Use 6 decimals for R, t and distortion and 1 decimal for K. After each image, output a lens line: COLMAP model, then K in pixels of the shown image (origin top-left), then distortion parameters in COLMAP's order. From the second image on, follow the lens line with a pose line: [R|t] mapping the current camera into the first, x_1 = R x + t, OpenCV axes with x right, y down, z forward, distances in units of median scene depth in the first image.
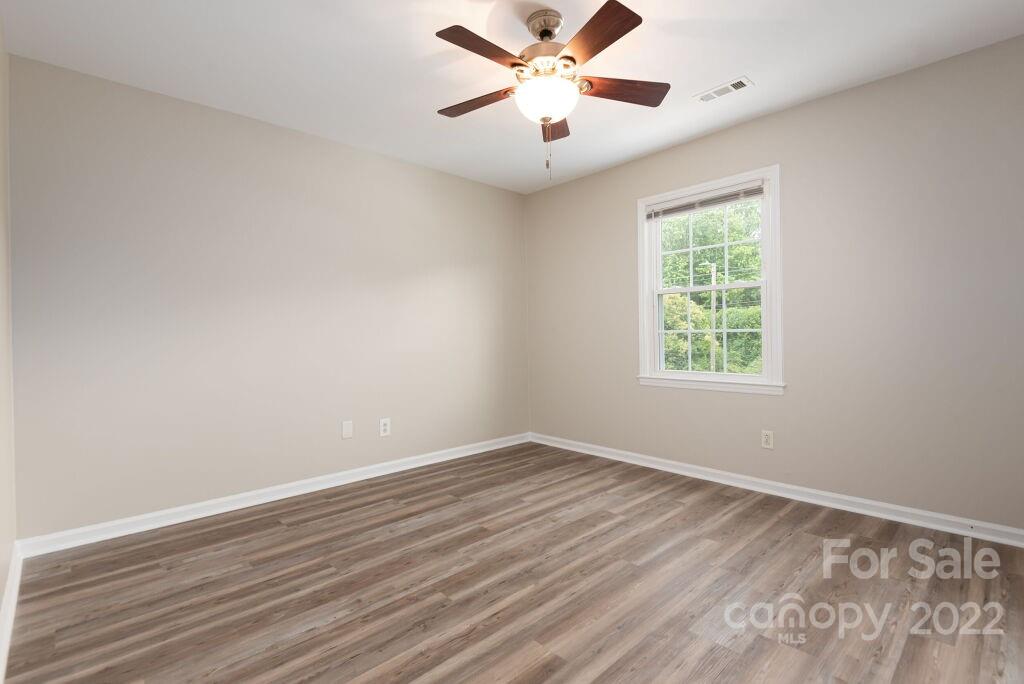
lens RADIAL K [[481.9, 0, 511.6], [0, 481.9, 339.4], [0, 0, 1]] dist [-0.002086, -0.000145]
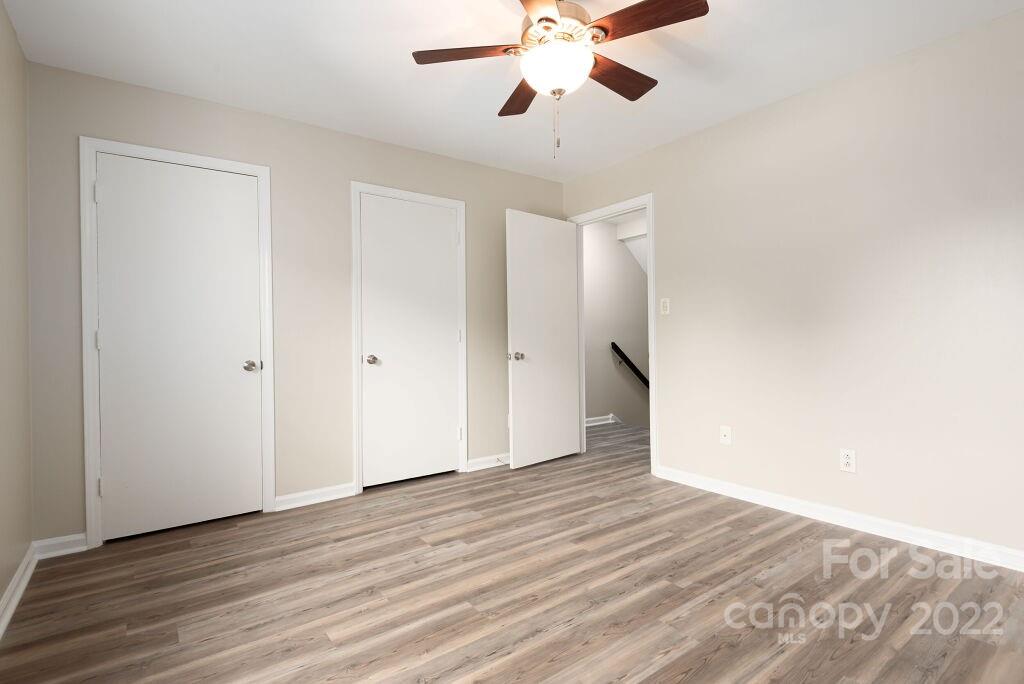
lens RADIAL K [[497.0, 0, 511.9], [0, 497.0, 340.8], [0, 0, 1]] dist [-0.006898, -0.001770]
pose [[-0.992175, 0.028185, 0.121631, 0.064051], [0.029771, 0.999493, 0.011247, -0.013865], [-0.121252, 0.014780, -0.992512, 2.010332]]
